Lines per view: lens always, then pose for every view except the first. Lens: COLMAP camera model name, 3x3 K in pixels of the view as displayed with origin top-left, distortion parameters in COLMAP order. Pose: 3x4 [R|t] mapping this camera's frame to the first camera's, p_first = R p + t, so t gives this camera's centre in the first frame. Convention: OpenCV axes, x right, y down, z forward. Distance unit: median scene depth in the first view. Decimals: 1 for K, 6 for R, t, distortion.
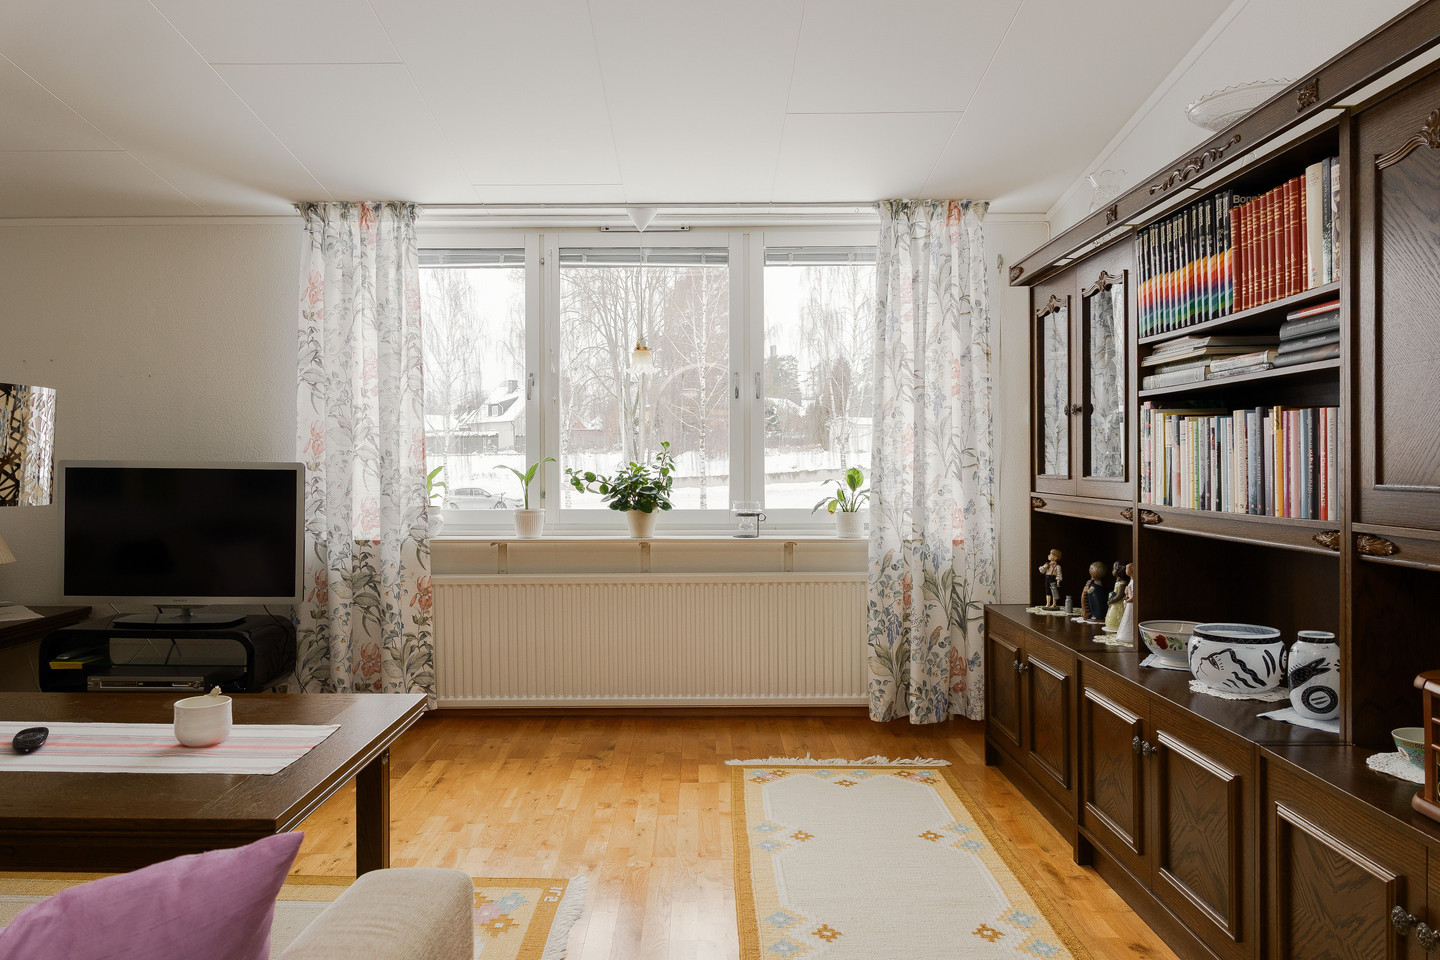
lens RADIAL K [[984.9, 0, 712.7], [0, 984.9, 488.2], [0, 0, 1]] dist [0.002383, 0.000614]
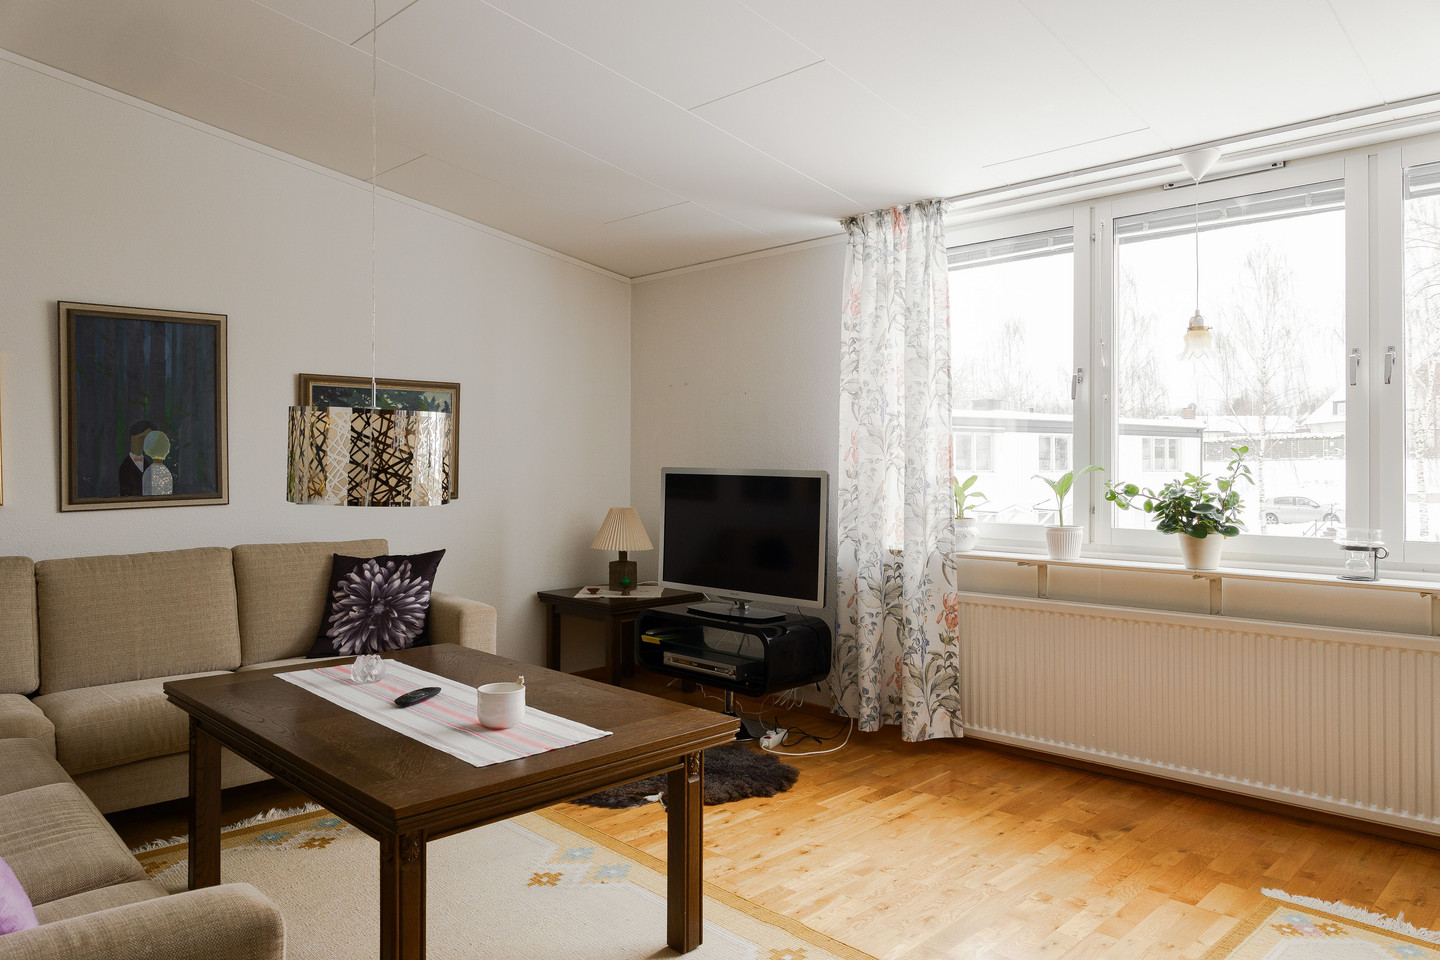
lens RADIAL K [[984.9, 0, 720.2], [0, 984.9, 467.4], [0, 0, 1]] dist [0.002383, 0.000614]
pose [[0.720369, 0.004555, -0.693576, 0.203919], [-0.022915, 0.999589, -0.017236, -0.008871], [0.693212, 0.028309, 0.720177, 0.174865]]
